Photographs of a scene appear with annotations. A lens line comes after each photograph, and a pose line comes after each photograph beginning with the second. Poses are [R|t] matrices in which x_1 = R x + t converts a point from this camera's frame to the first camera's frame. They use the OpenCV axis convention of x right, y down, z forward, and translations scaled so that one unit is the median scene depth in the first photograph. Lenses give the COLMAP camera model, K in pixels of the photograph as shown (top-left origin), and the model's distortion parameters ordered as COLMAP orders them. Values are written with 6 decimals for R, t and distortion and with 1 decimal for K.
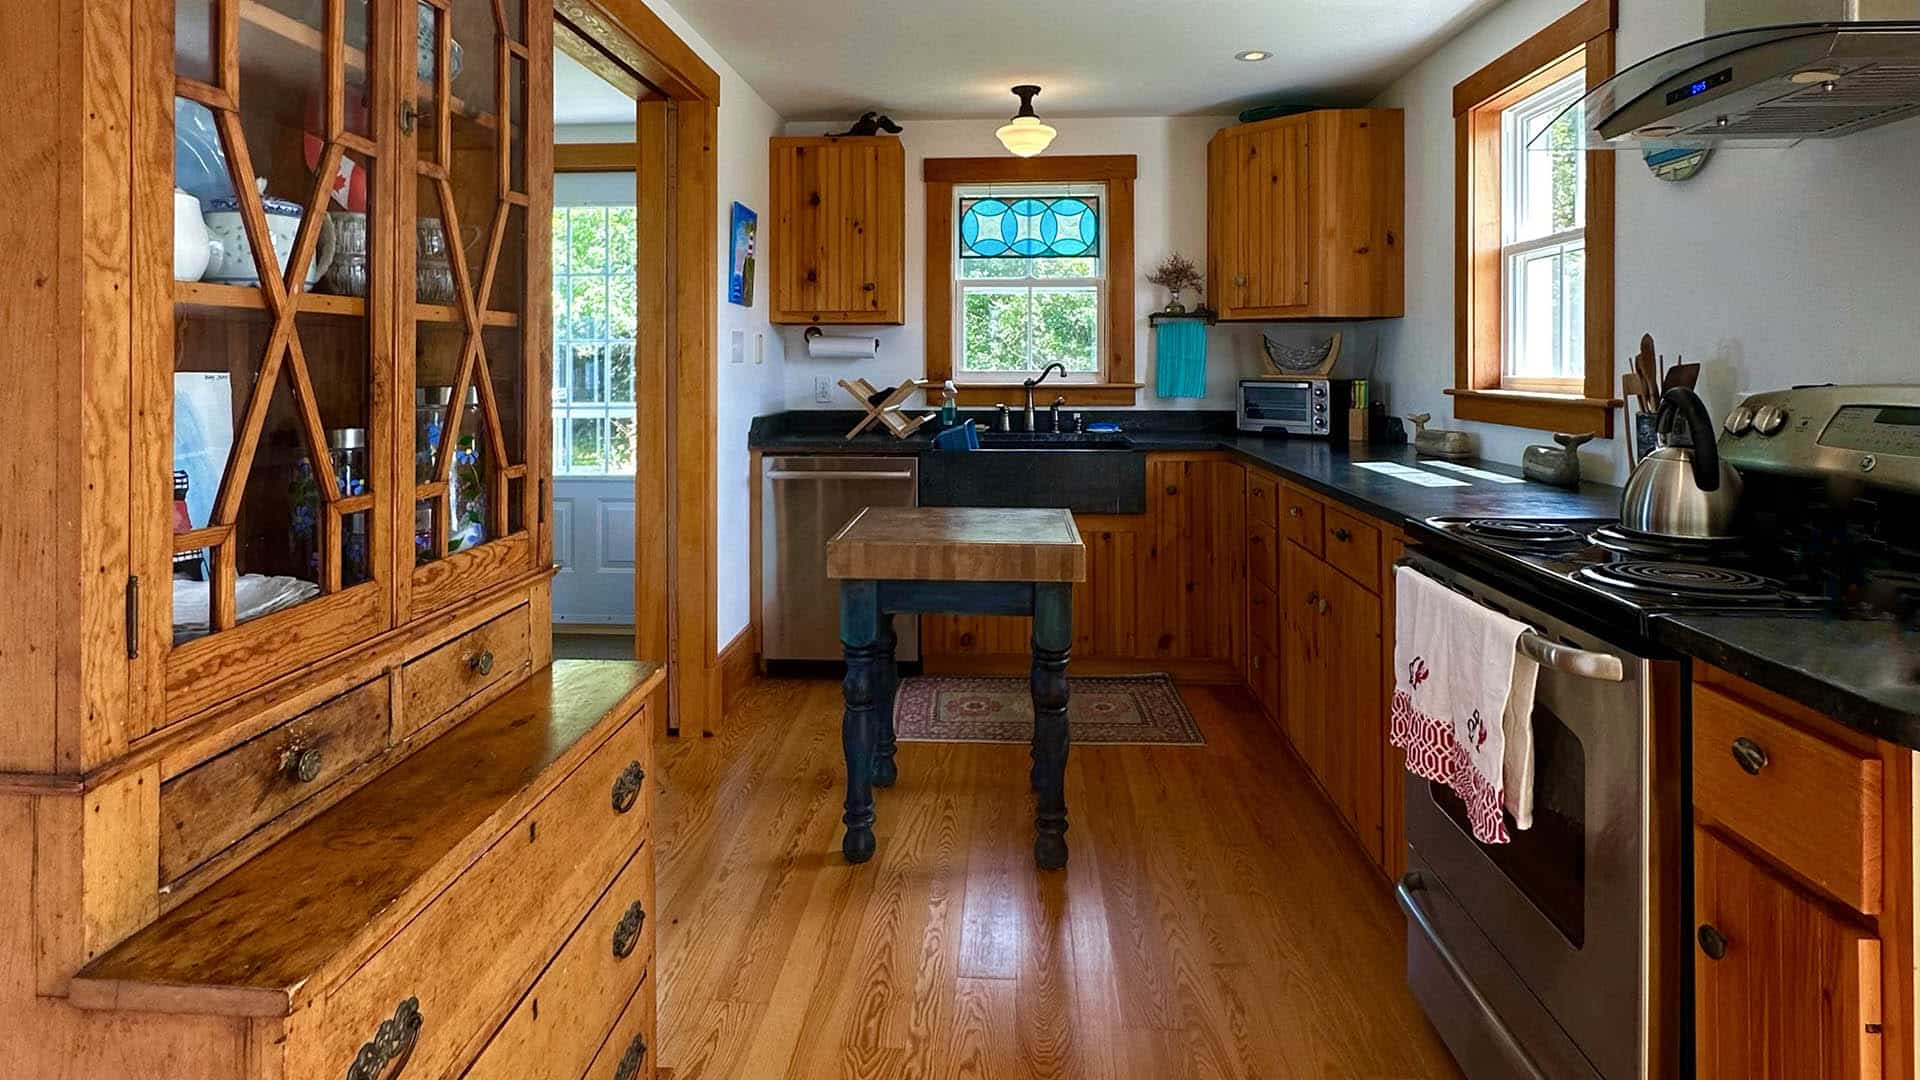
lens RADIAL K [[2032.2, 0, 960.0], [0, 2032.2, 540.0], [0, 0, 1]] dist [-0.004337, -0.004001]
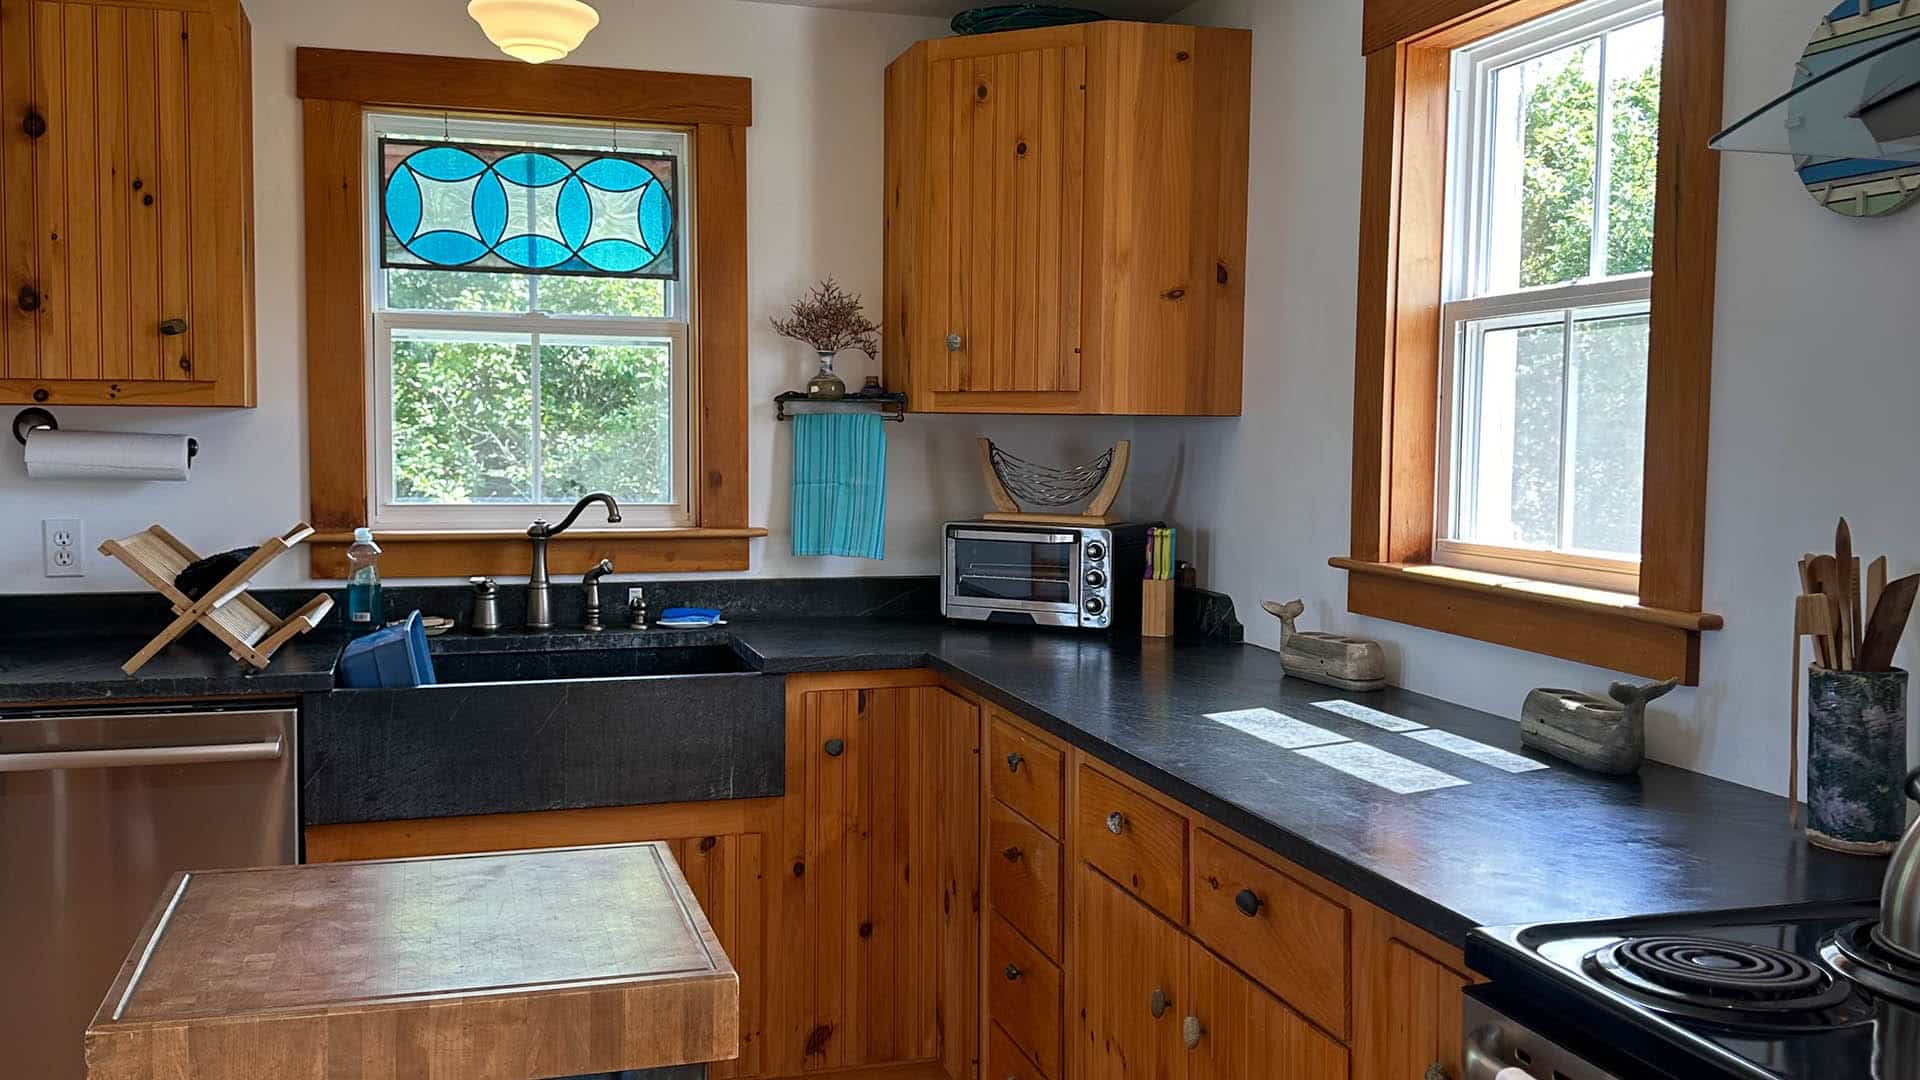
lens RADIAL K [[1773.4, 0, 958.7], [0, 1773.4, 502.7], [0, 0, 1]] dist [0.202201, -0.433439]
pose [[0.924710, -0.014600, 0.380391, -0.037504], [-0.008421, 0.998235, 0.058784, -0.112111], [-0.380578, -0.057562, 0.922956, 0.568169]]
